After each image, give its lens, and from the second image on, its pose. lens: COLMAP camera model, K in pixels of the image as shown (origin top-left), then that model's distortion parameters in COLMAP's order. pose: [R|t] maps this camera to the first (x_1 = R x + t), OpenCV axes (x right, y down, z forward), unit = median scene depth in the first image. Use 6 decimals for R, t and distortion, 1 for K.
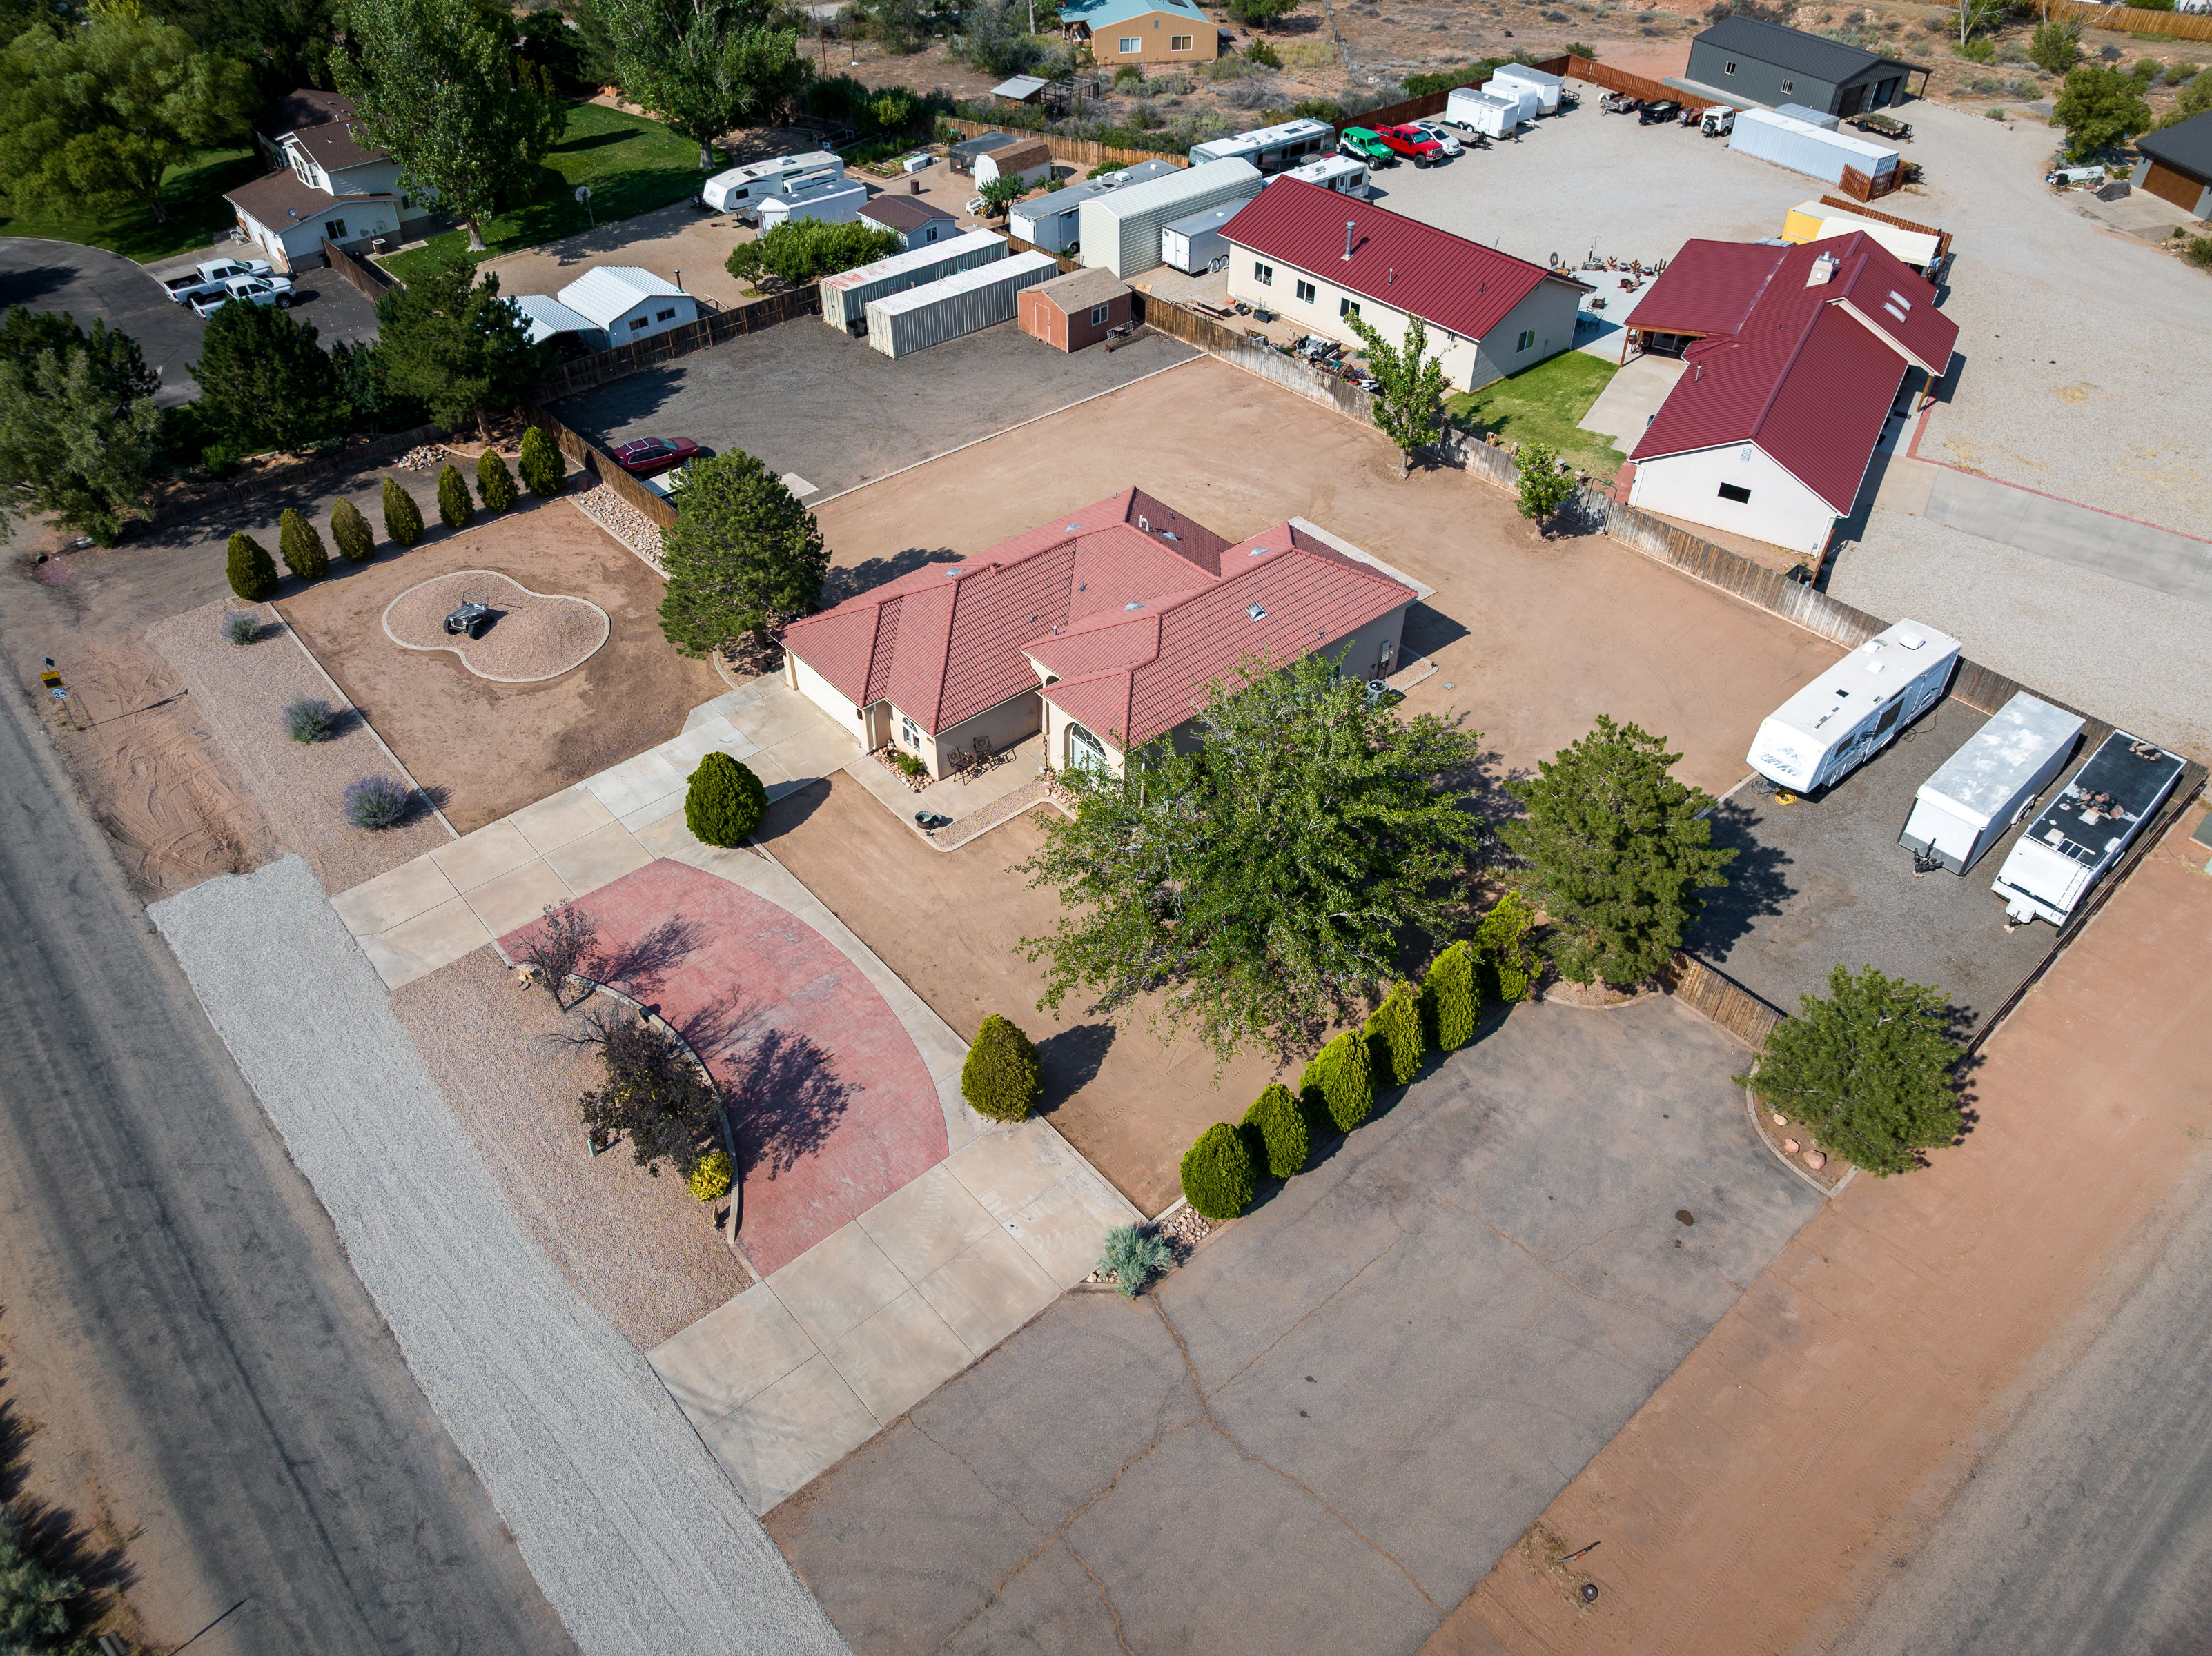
lens RADIAL K [[1557.1, 0, 1103.2], [0, 1557.1, 831.0], [0, 0, 1]] dist [-0.057305, 0.029315]
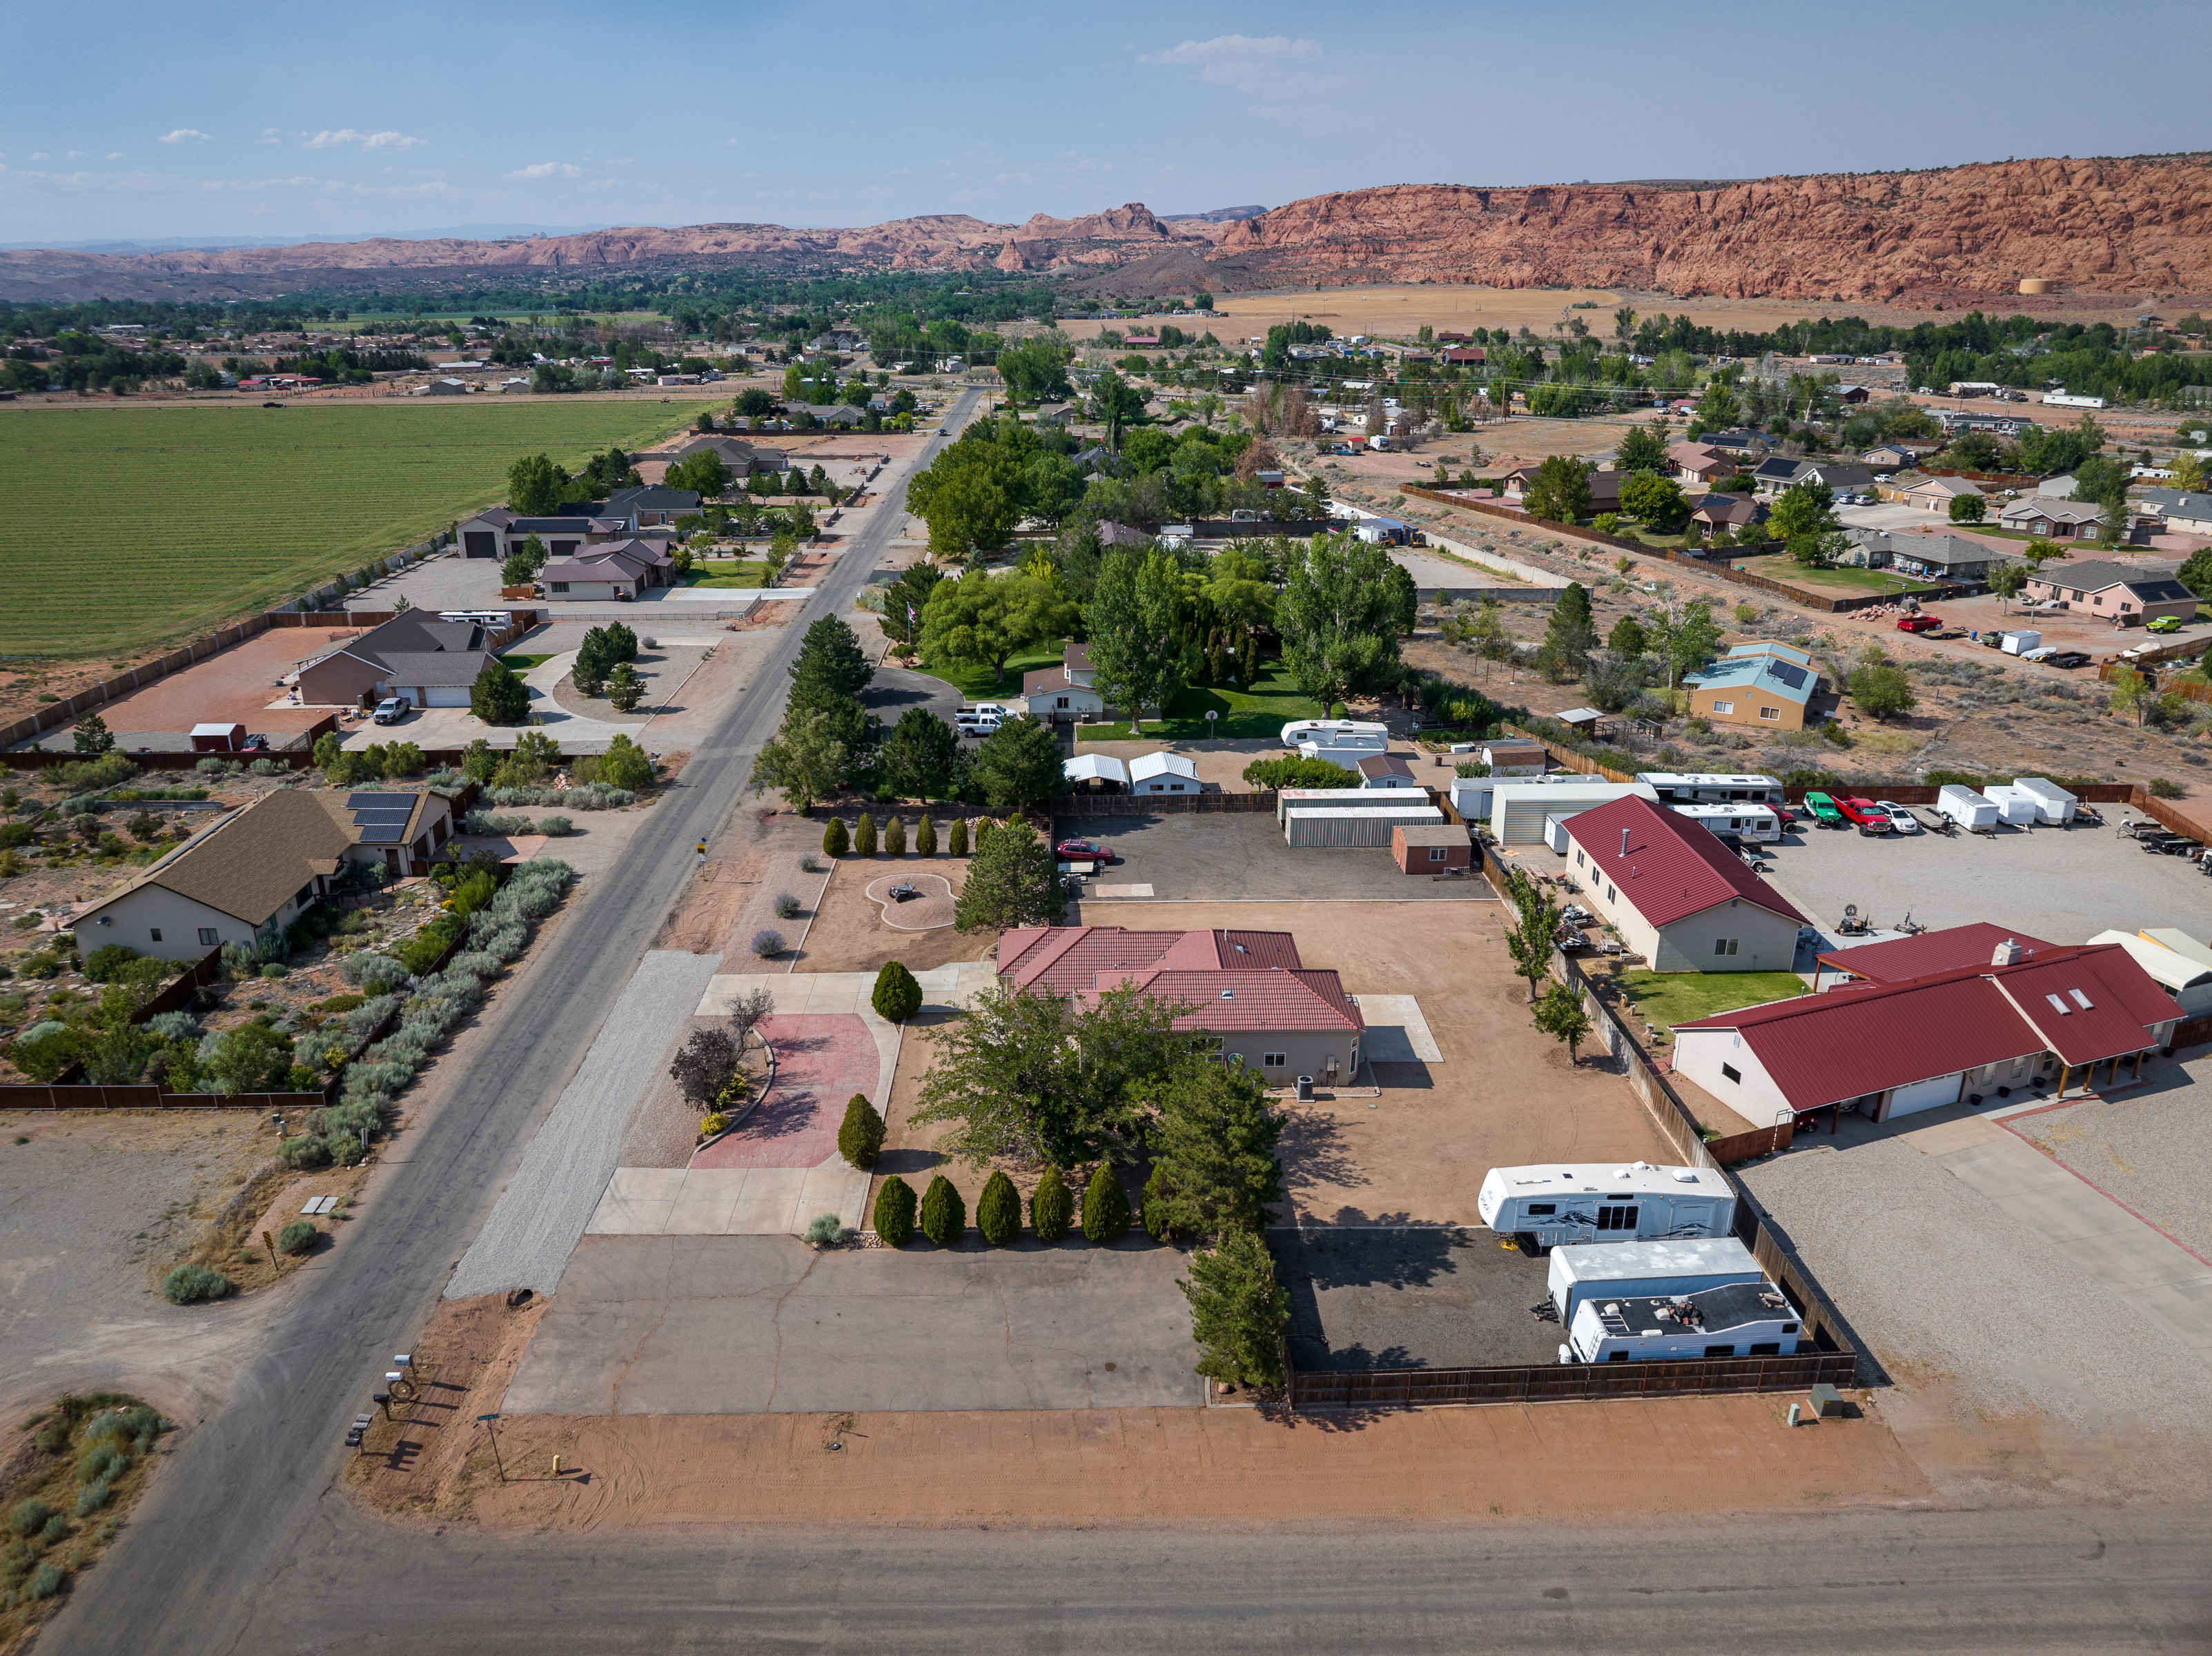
lens RADIAL K [[1557.1, 0, 1103.2], [0, 1557.1, 831.0], [0, 0, 1]] dist [-0.057305, 0.029315]
pose [[0.771764, 0.218948, -0.597027, 0.607833], [-0.421683, 0.878954, -0.222761, 0.071700], [0.475986, 0.423676, 0.770672, -0.185144]]
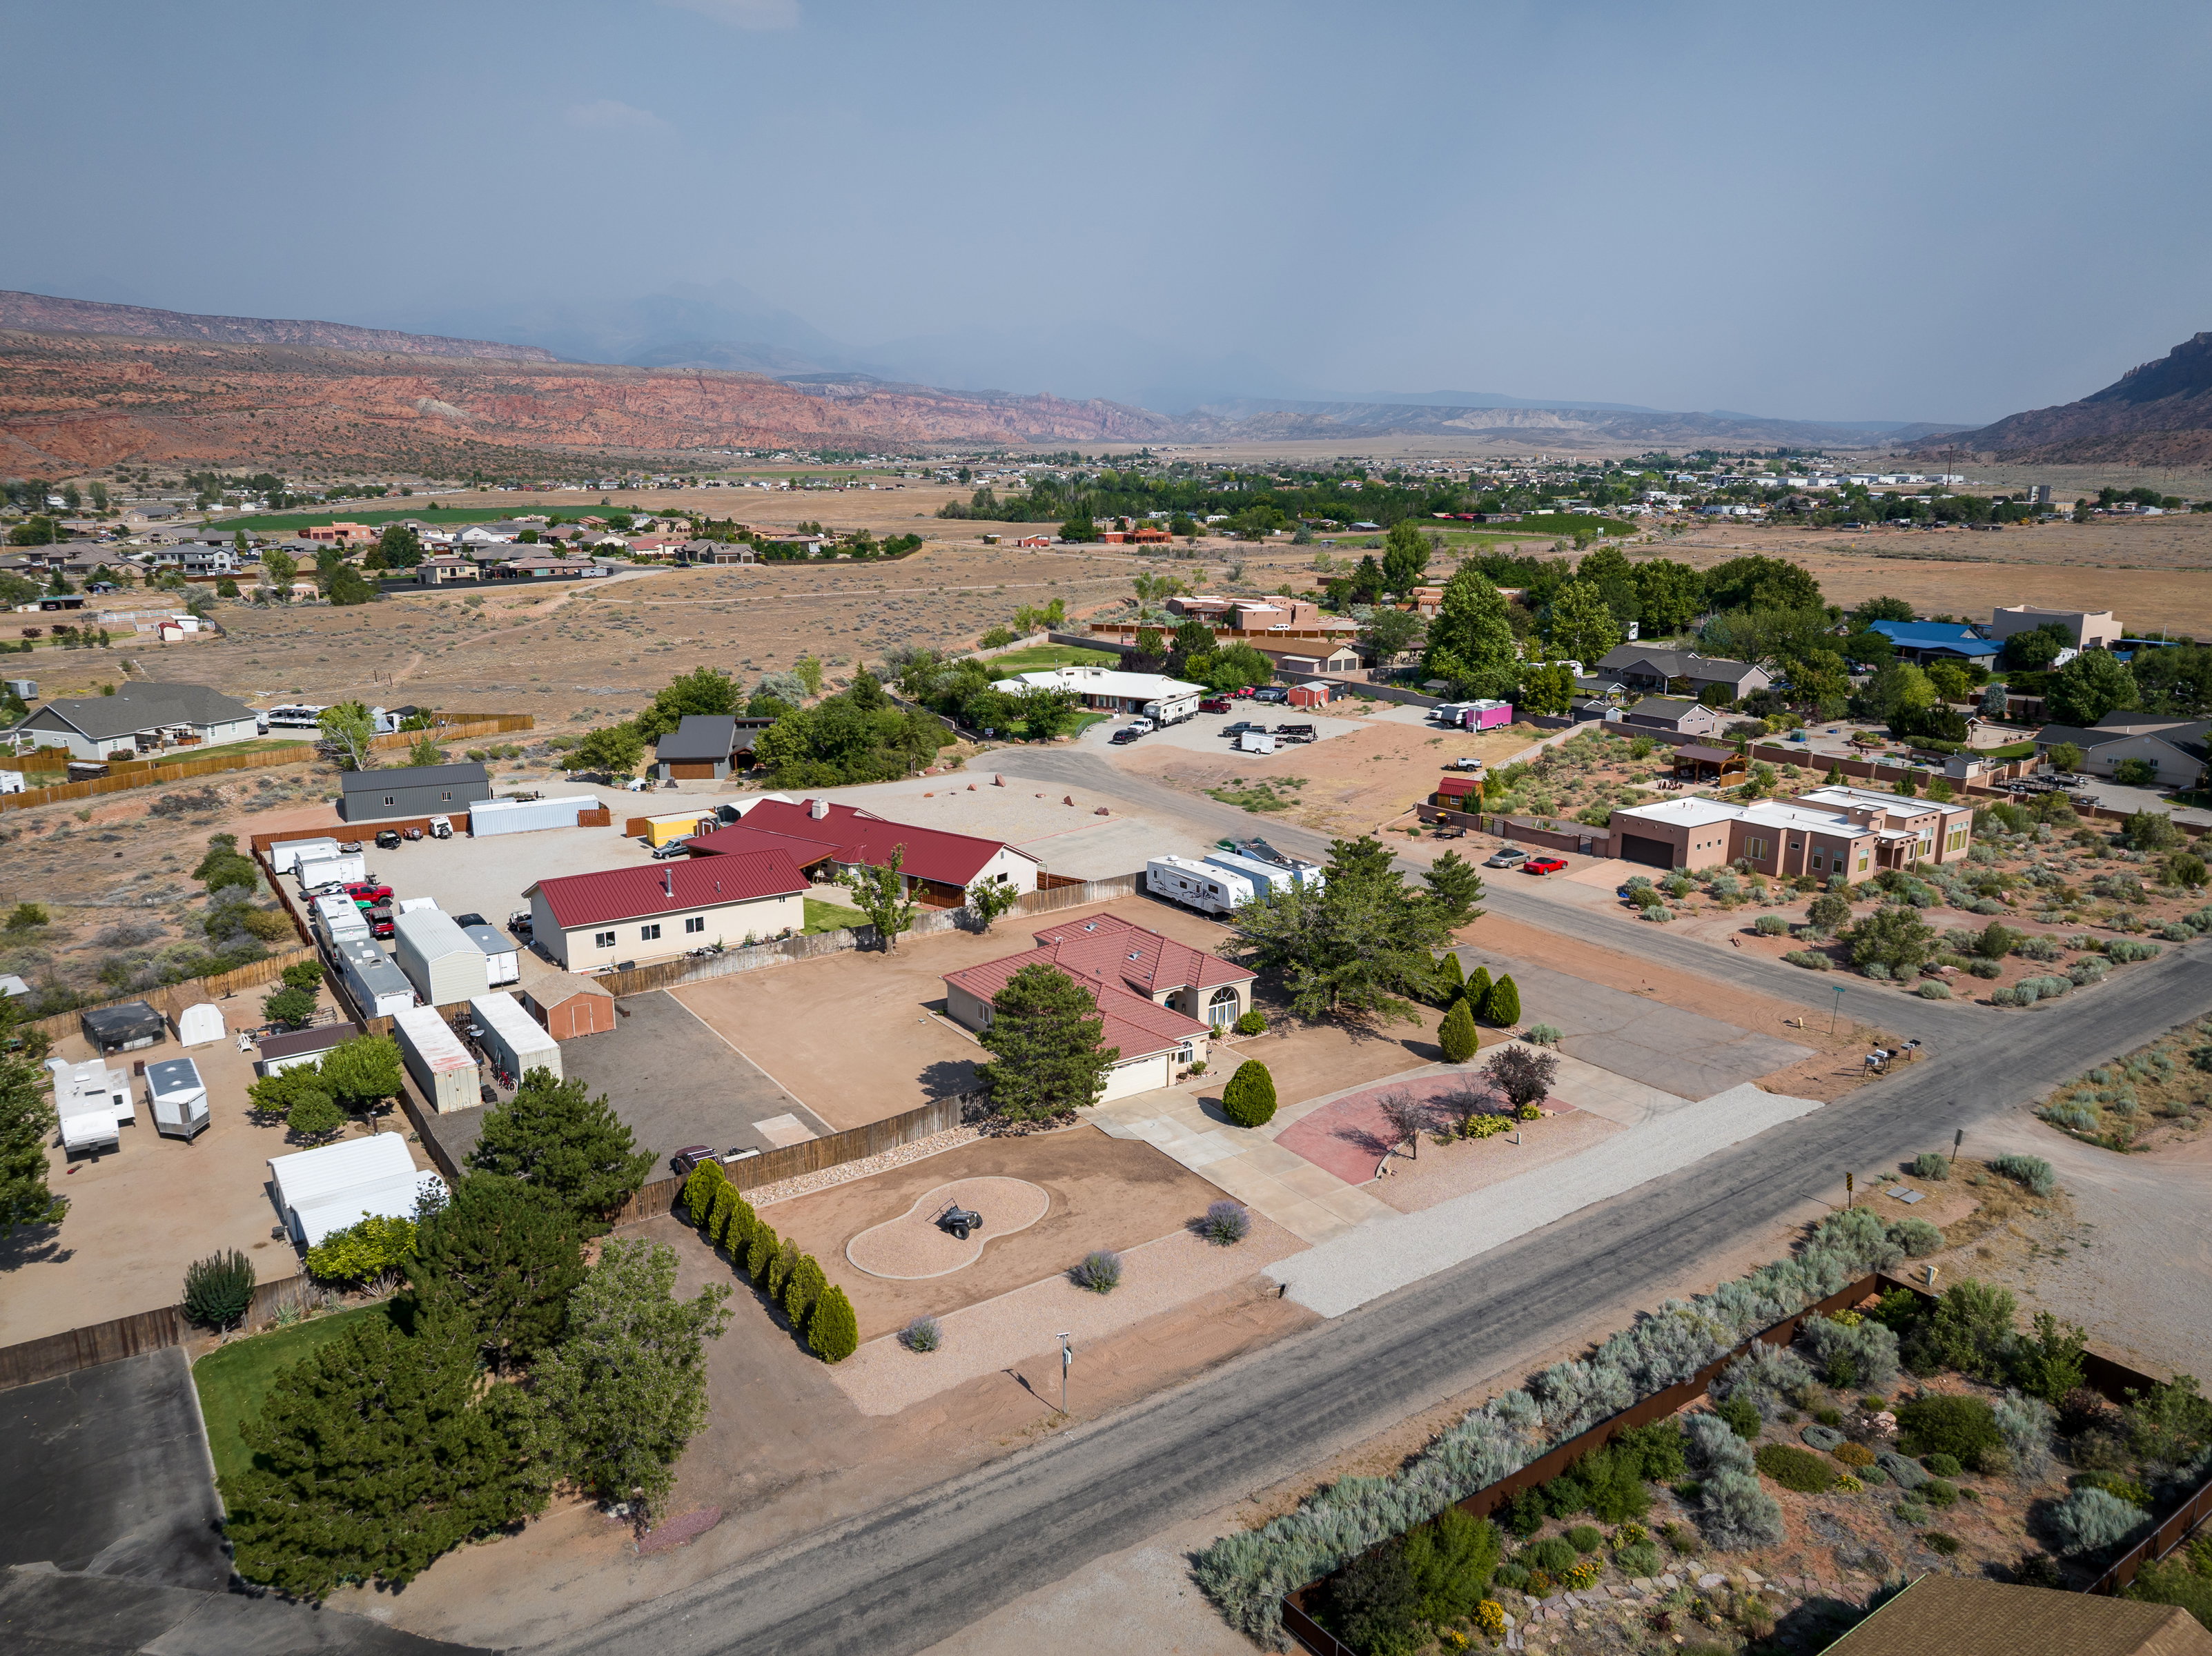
lens RADIAL K [[1556.7, 0, 1100.8], [0, 1556.7, 819.9], [0, 0, 1]] dist [-0.038708, -0.007037]
pose [[0.117035, -0.225131, 0.967274, -1.138525], [0.661702, 0.743965, 0.093094, -0.313611], [-0.740577, 0.629151, 0.236040, 0.384597]]
